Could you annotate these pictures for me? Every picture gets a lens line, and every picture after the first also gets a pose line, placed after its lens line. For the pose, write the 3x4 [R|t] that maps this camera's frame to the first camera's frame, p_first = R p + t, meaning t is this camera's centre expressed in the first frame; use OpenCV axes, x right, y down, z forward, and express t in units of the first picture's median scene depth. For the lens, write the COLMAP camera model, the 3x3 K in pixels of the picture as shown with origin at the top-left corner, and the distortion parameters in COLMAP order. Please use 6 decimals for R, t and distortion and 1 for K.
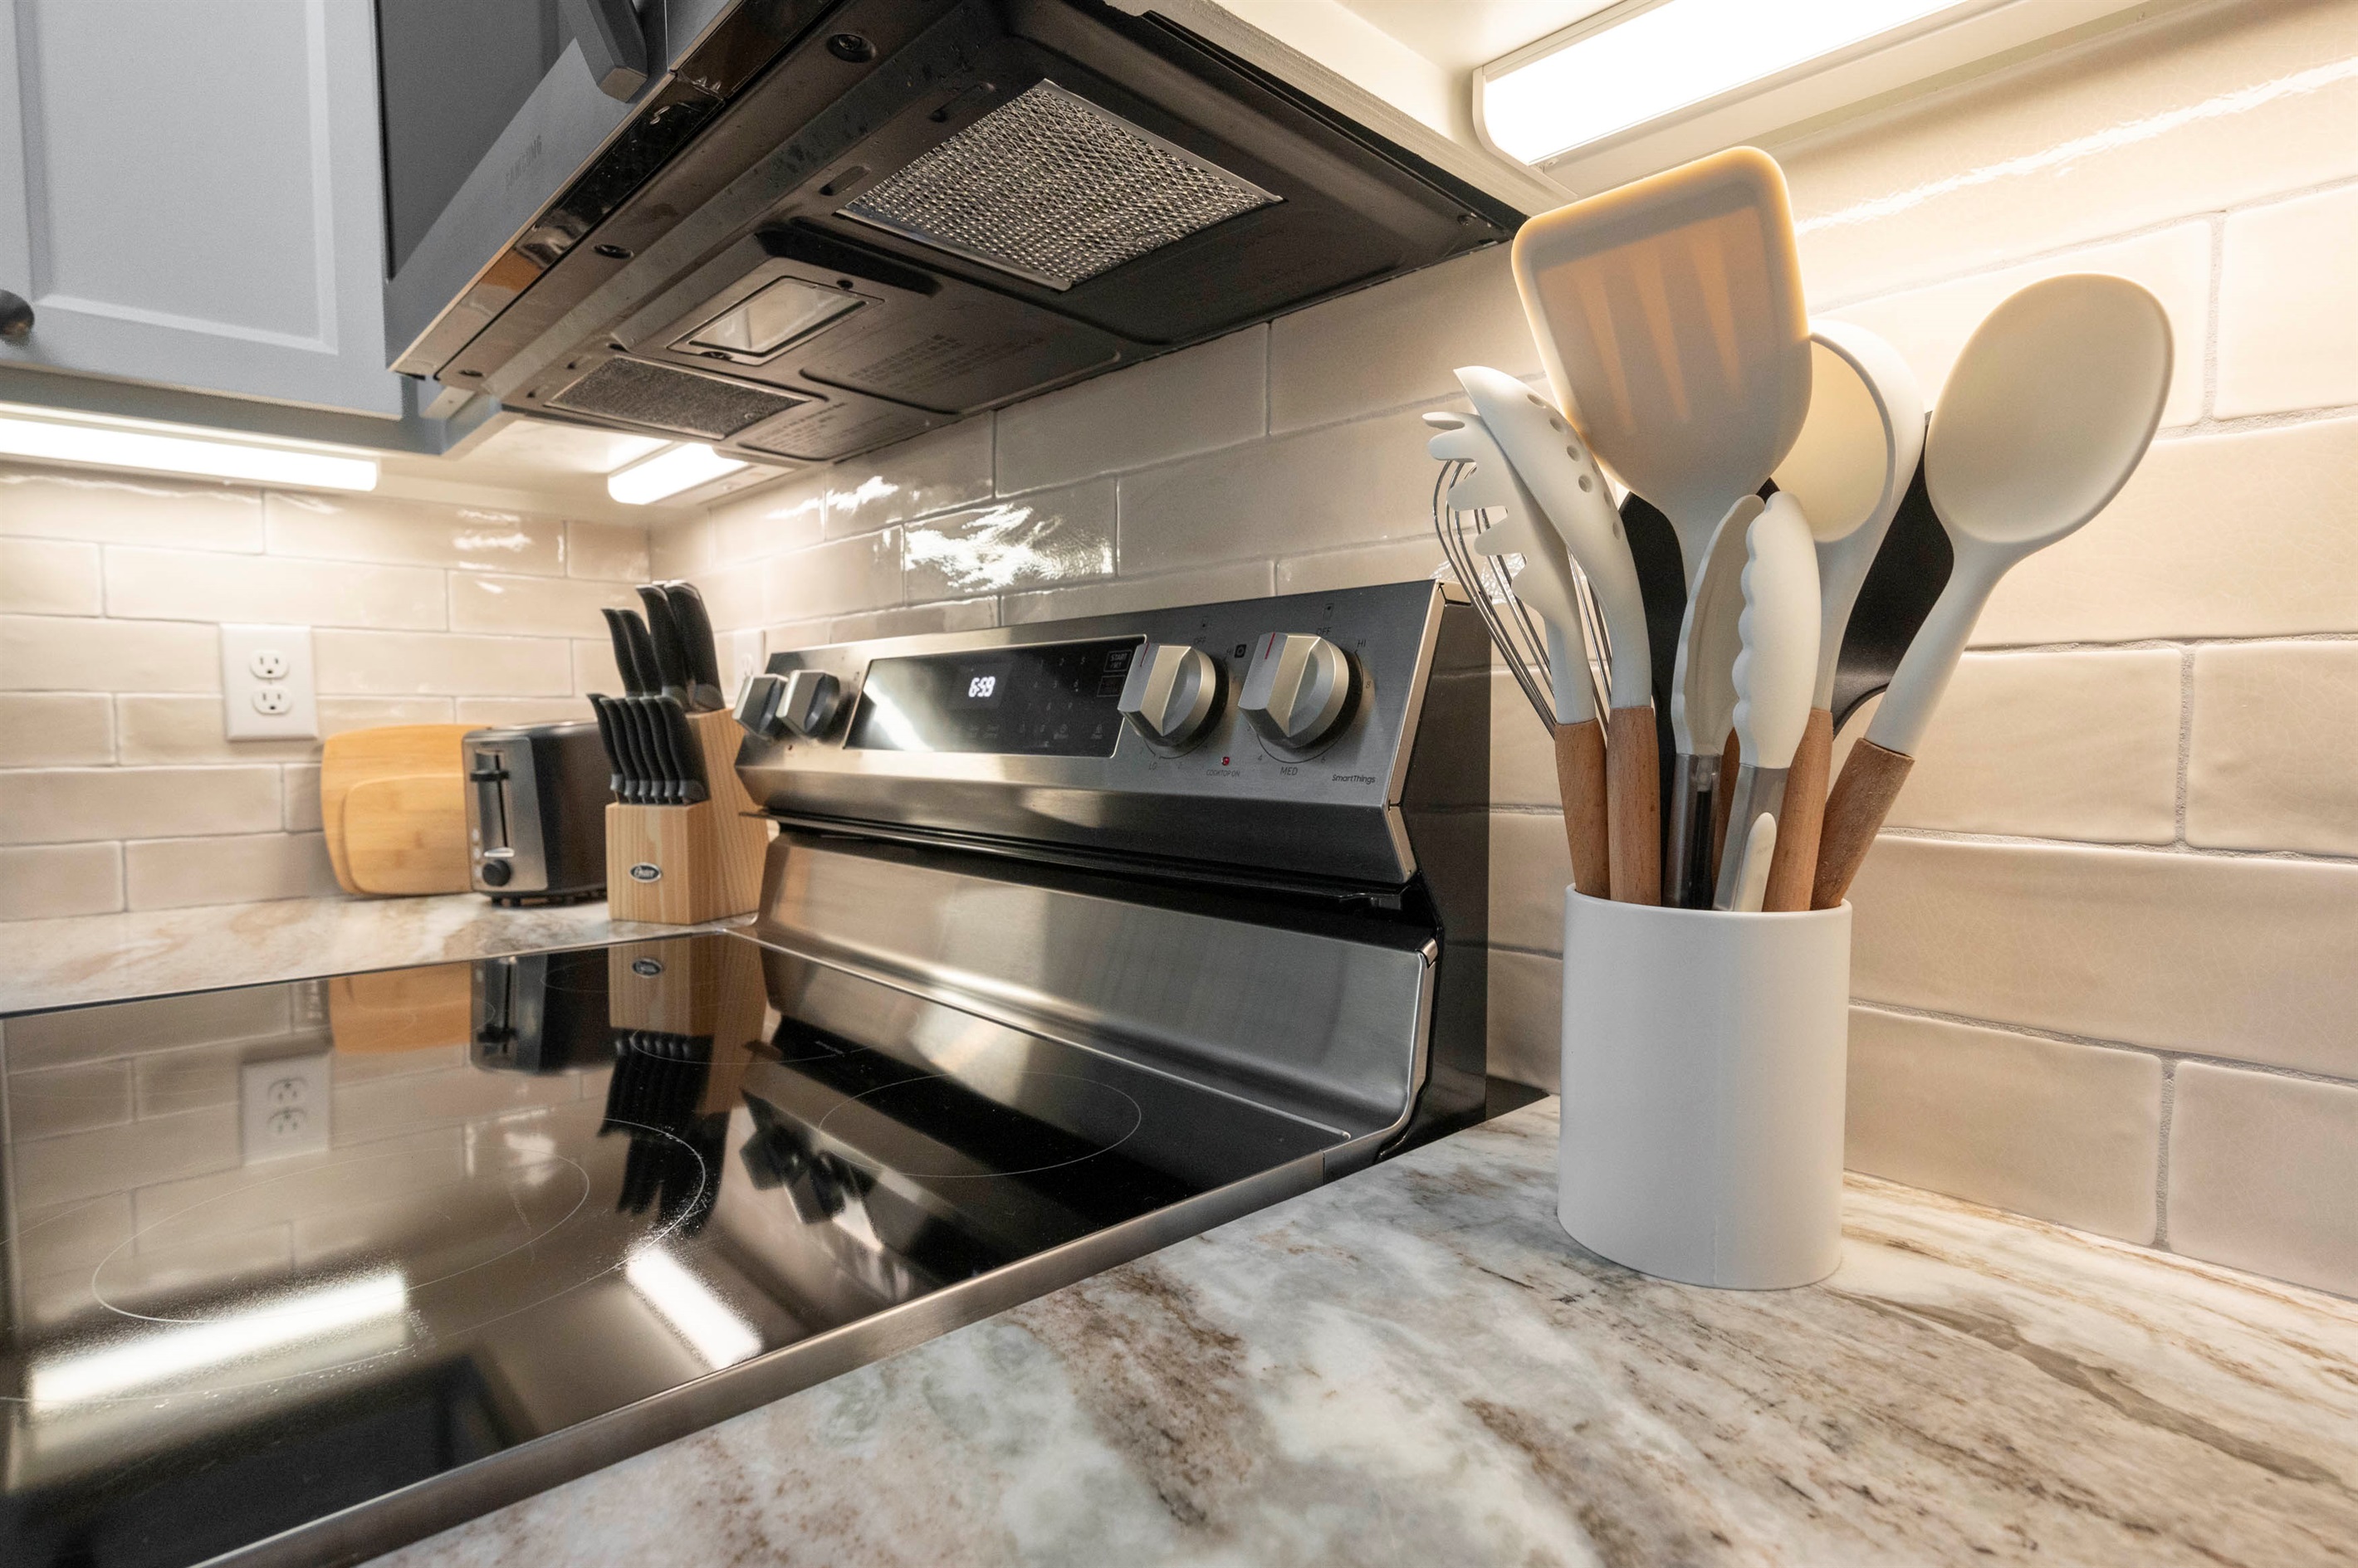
lens RADIAL K [[1160.9, 0, 1182.1], [0, 1160.9, 783.4], [0, 0, 1]] dist [-0.000197, 0.000672]
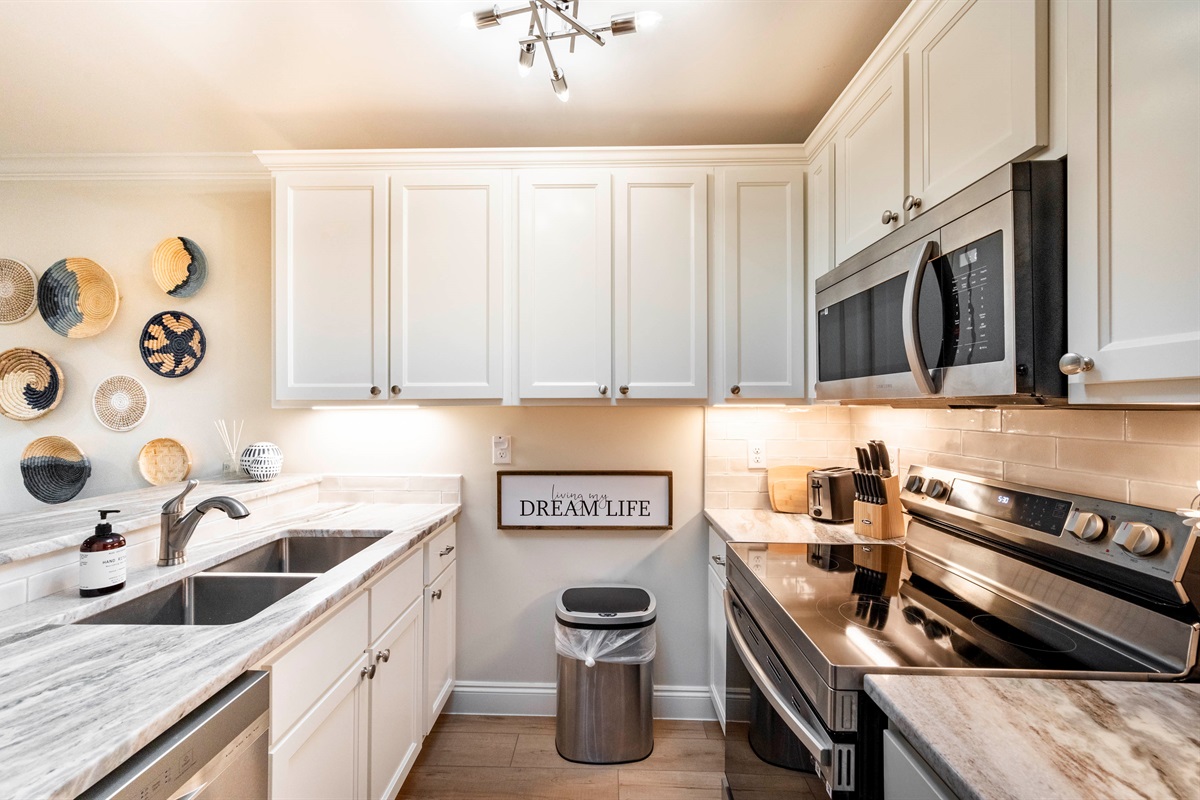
lens RADIAL K [[478.5, 0, 608.2], [0, 478.5, 403.2], [0, 0, 1]] dist [0.007506, 0.000522]
pose [[0.726727, -0.002534, -0.686921, -0.031203], [-0.041502, 0.998004, -0.047589, -0.186275], [0.685671, 0.063093, 0.725172, -0.634713]]
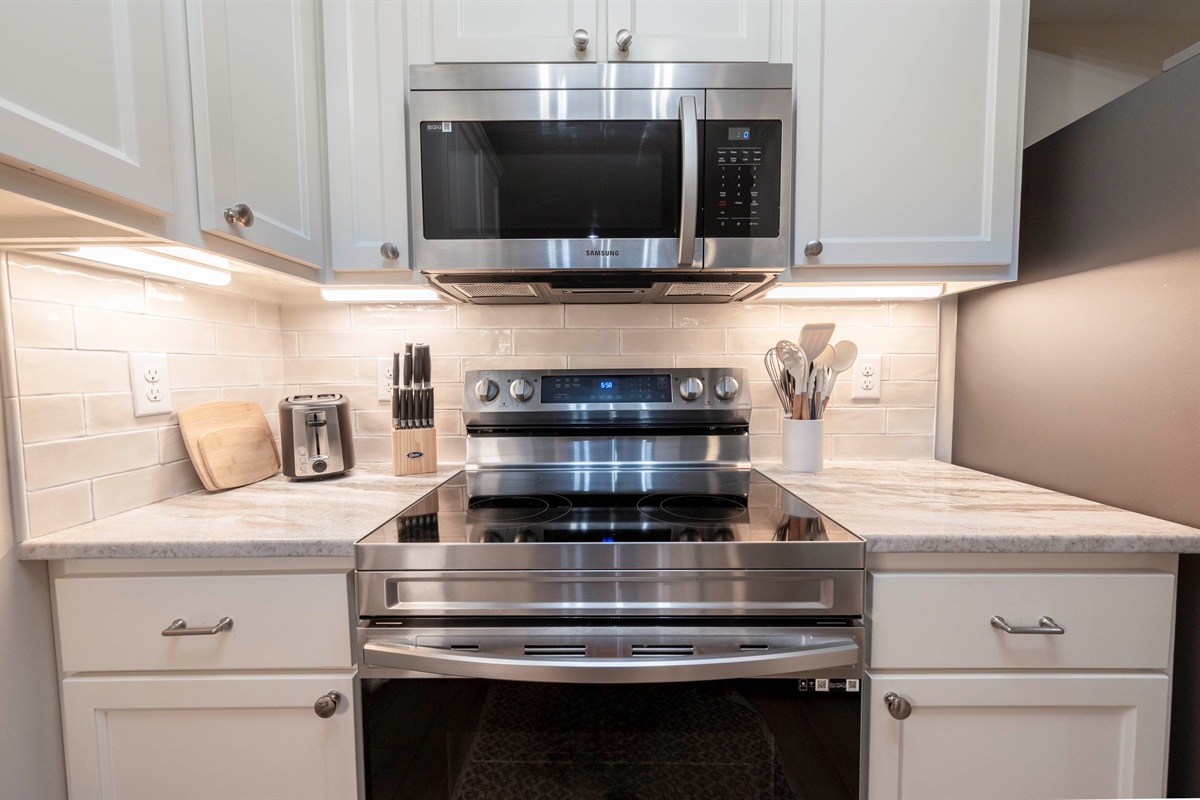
lens RADIAL K [[478.5, 0, 600.3], [0, 478.5, 400.9], [0, 0, 1]] dist [0.007506, 0.000522]
pose [[0.693010, -0.051651, 0.719076, -0.963700], [0.045040, 0.998584, 0.028321, -0.056618], [-0.719520, 0.012760, 0.694355, -0.043023]]
